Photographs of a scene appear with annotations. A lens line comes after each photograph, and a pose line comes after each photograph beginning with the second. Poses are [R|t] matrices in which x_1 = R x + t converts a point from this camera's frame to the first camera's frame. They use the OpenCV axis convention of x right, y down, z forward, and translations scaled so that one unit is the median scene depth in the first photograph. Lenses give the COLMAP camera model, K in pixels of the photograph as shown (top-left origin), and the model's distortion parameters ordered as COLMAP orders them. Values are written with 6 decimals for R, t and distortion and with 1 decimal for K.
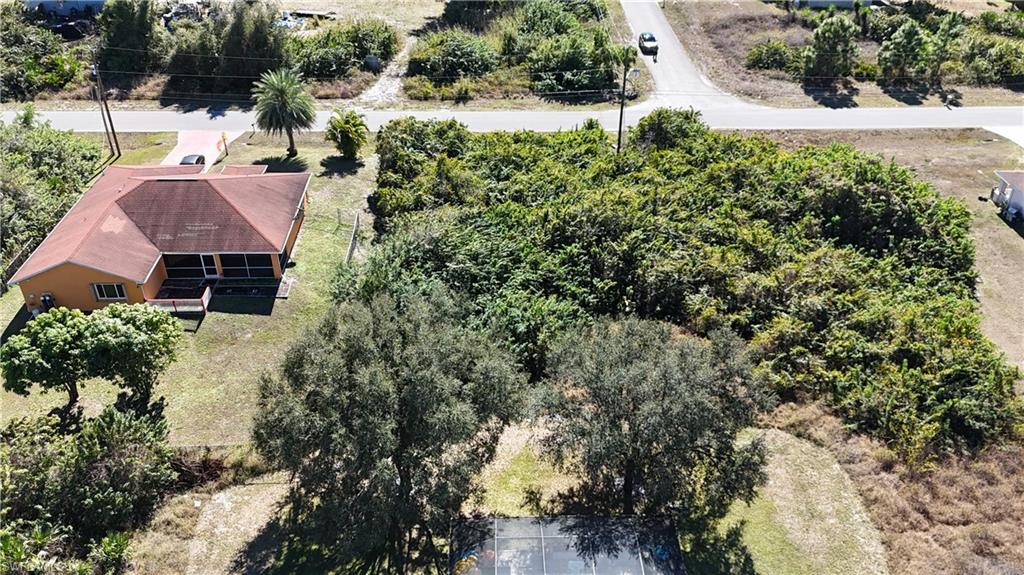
lens RADIAL K [[855.8, 0, 512.0], [0, 855.8, 287.5], [0, 0, 1]] dist [0.088699, -0.111179]
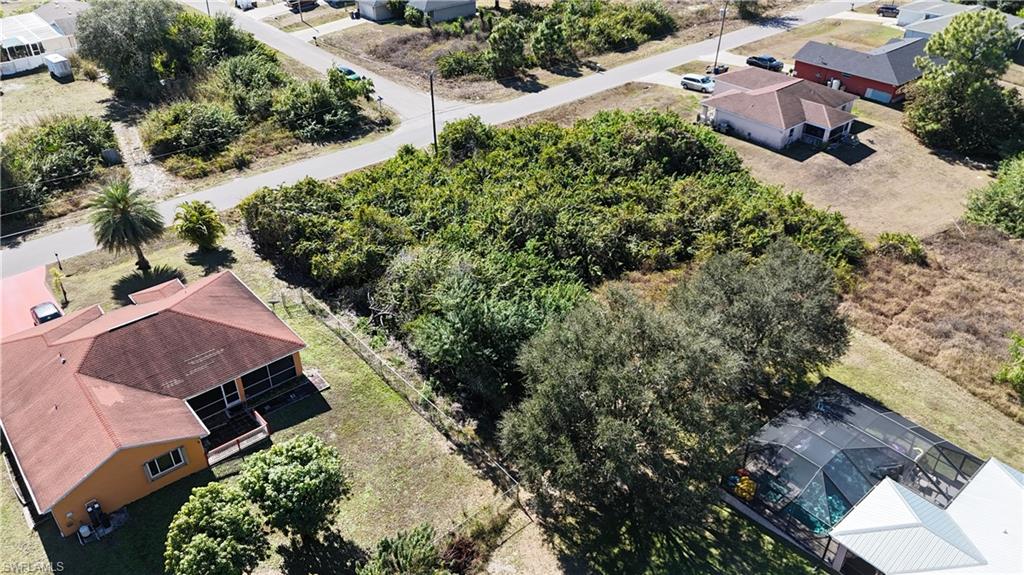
lens RADIAL K [[765.5, 0, 512.0], [0, 765.5, 287.5], [0, 0, 1]] dist [0.075721, -0.067265]
pose [[0.774455, -0.354974, 0.523653, -0.342049], [0.355838, 0.928815, 0.103359, -0.071637], [-0.523067, 0.106289, 0.845638, 0.104134]]
